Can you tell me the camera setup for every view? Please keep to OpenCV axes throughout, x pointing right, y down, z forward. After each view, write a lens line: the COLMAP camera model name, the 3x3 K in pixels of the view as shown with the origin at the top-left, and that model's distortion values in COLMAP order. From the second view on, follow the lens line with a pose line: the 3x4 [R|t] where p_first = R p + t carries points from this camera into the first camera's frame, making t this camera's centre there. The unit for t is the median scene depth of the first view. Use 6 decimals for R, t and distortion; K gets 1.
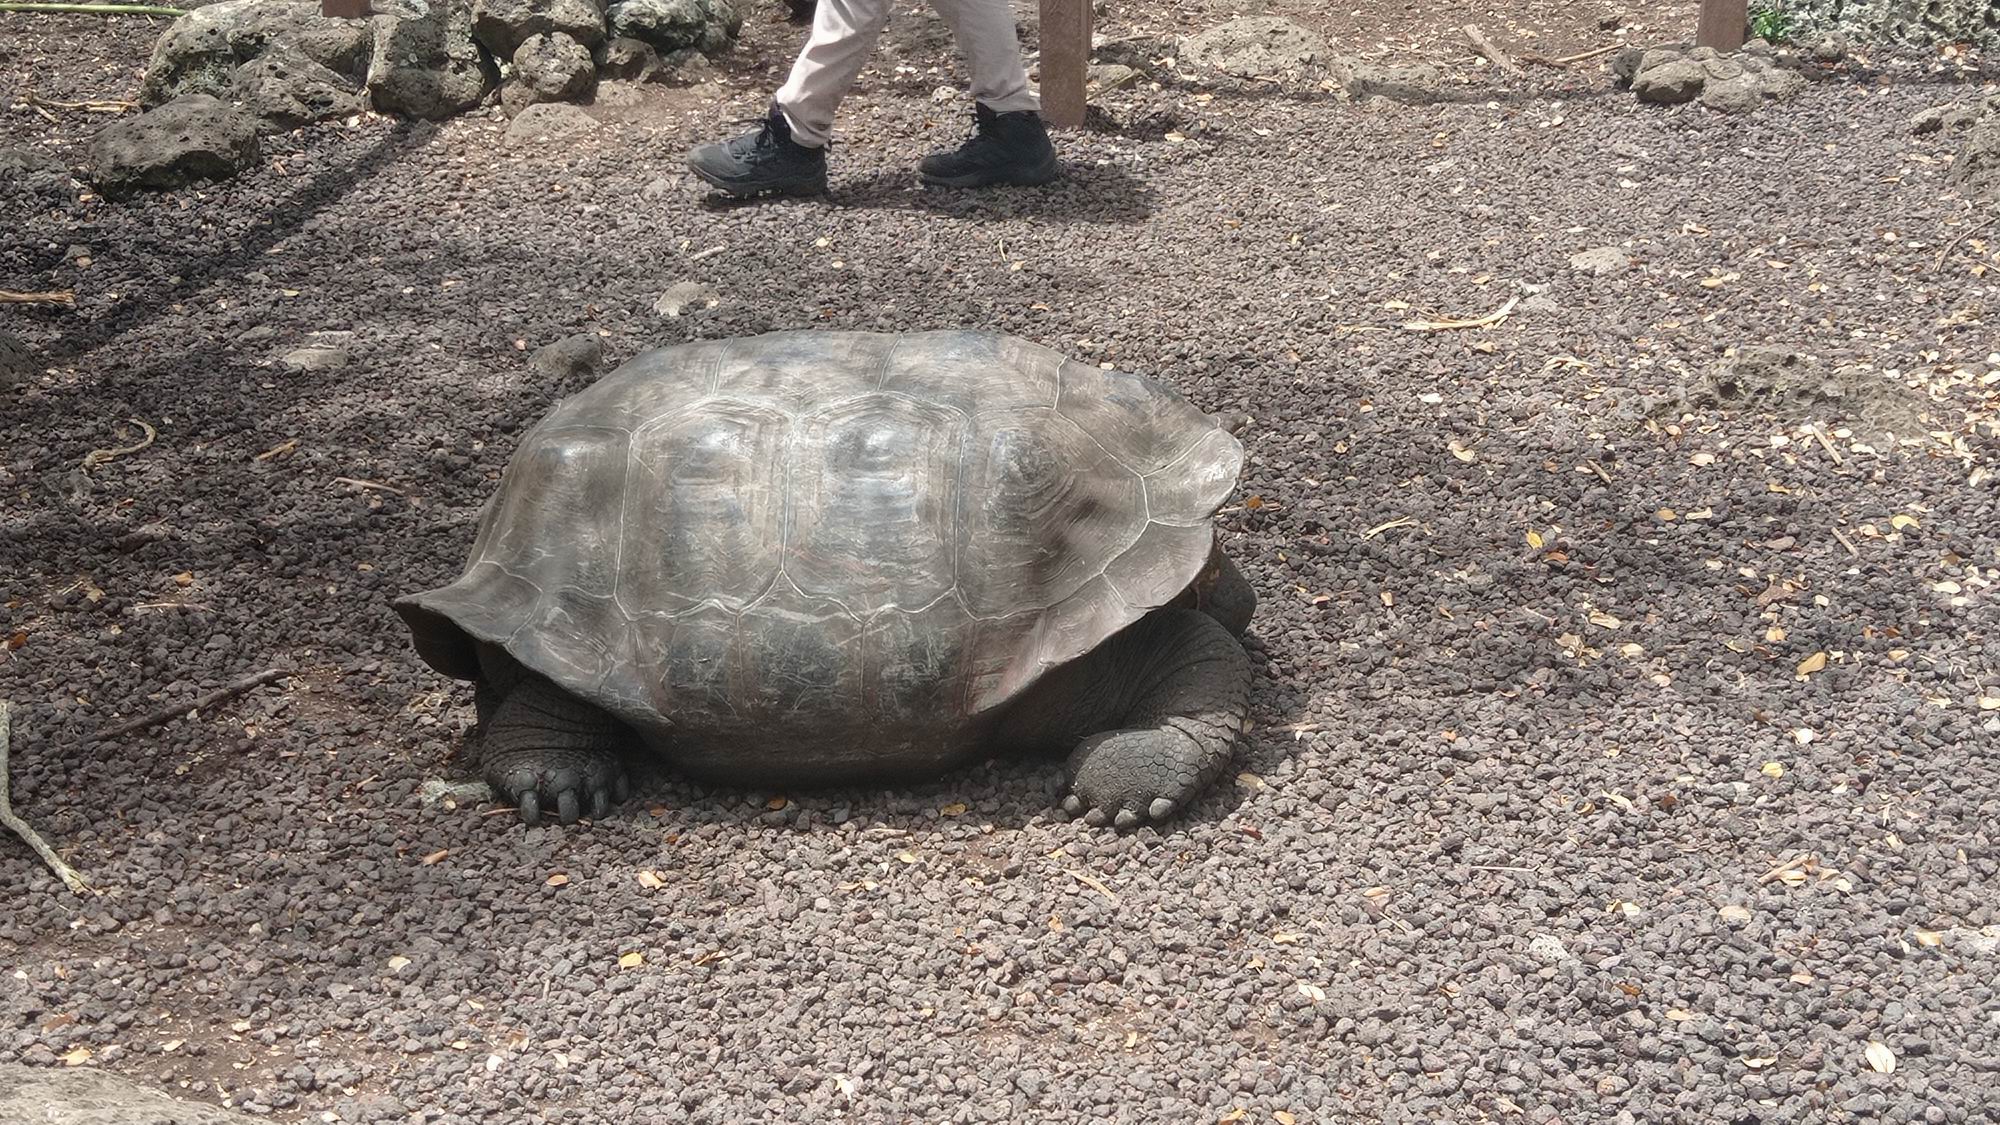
lens RADIAL K [[2958.1, 0, 1000.0], [0, 2958.1, 562.5], [0, 0, 1]] dist [0.208920, -0.897366]
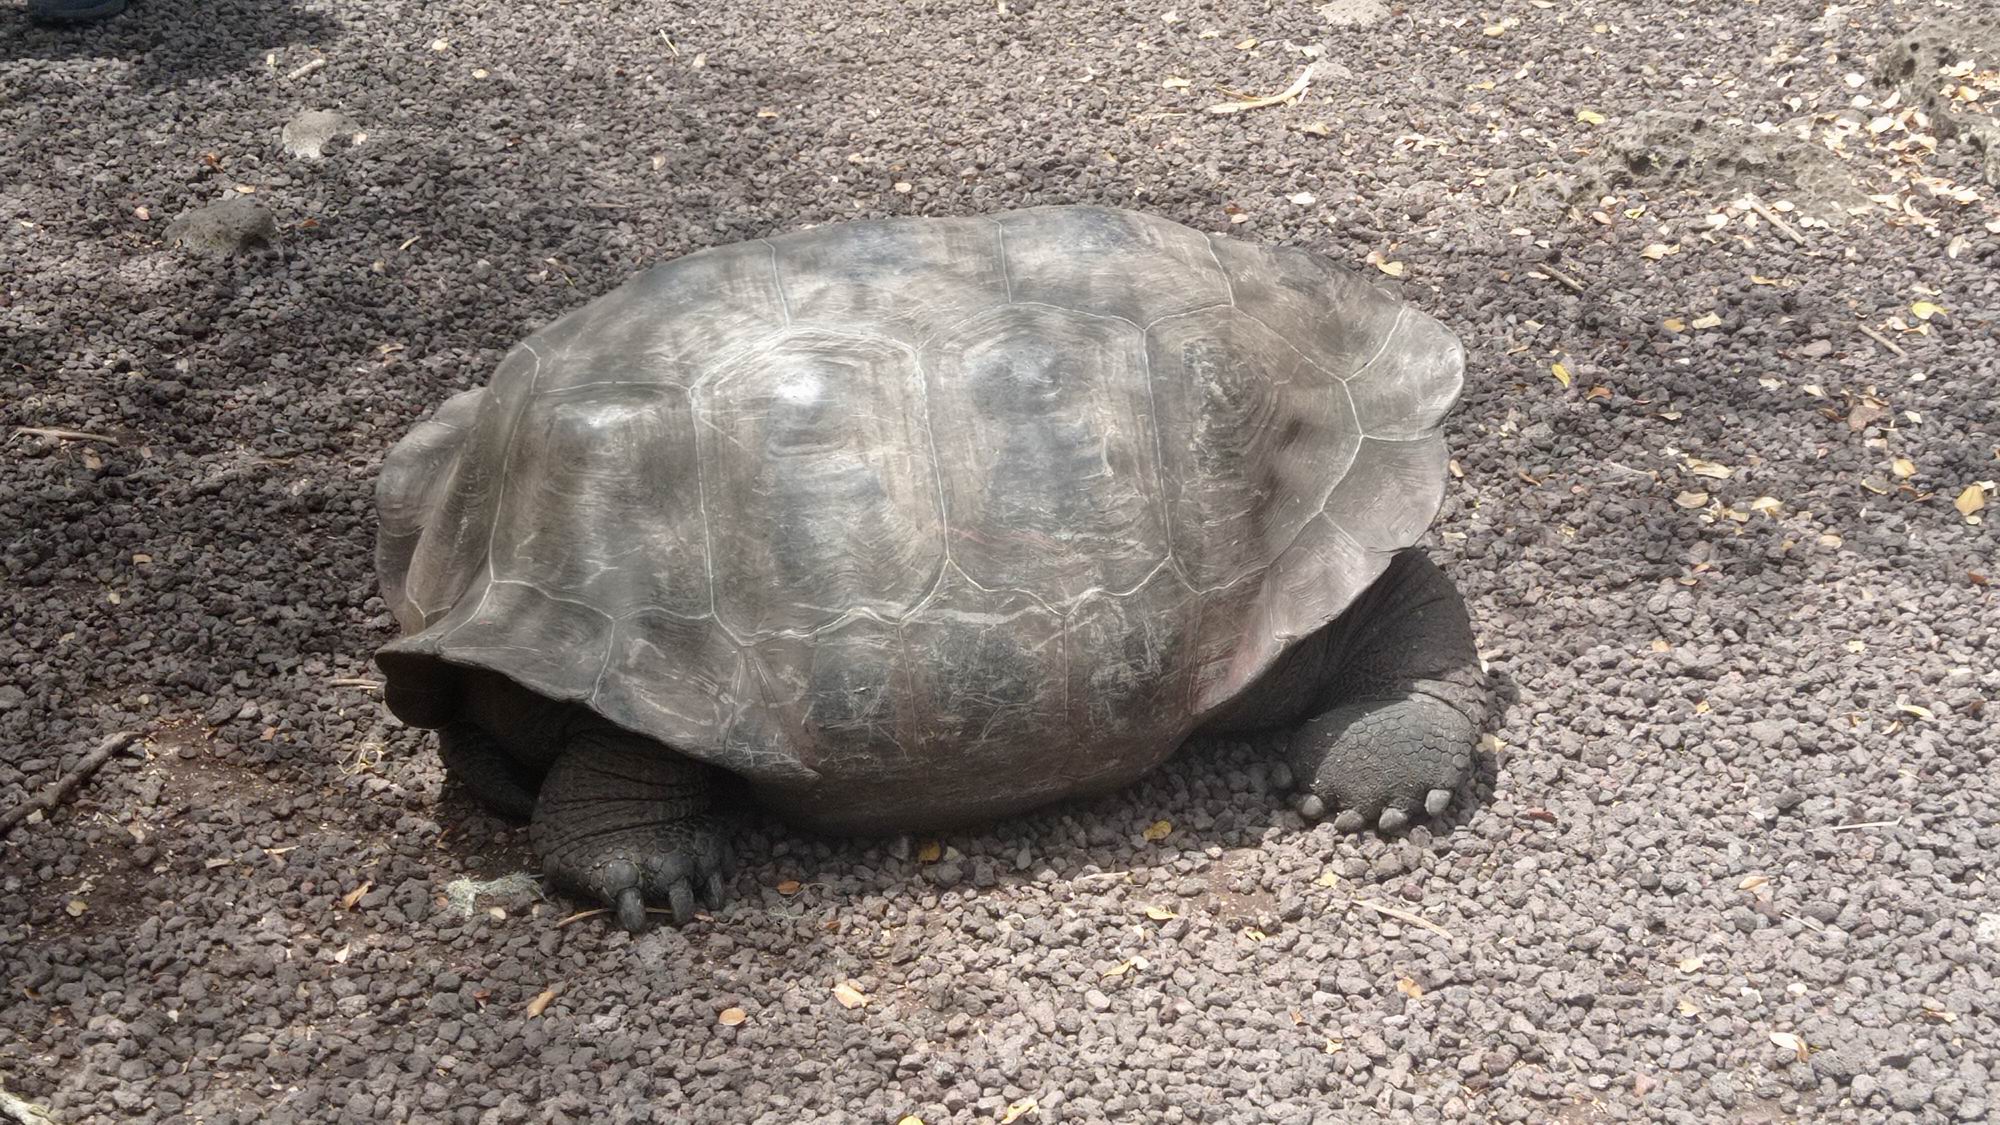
lens RADIAL K [[2958.1, 0, 1000.0], [0, 2958.1, 562.5], [0, 0, 1]] dist [0.208920, -0.897366]
pose [[0.957113, -0.115470, 0.265708, -0.256893], [0.088440, 0.989813, 0.111577, -0.078084], [-0.275885, -0.083292, 0.957575, 0.269935]]
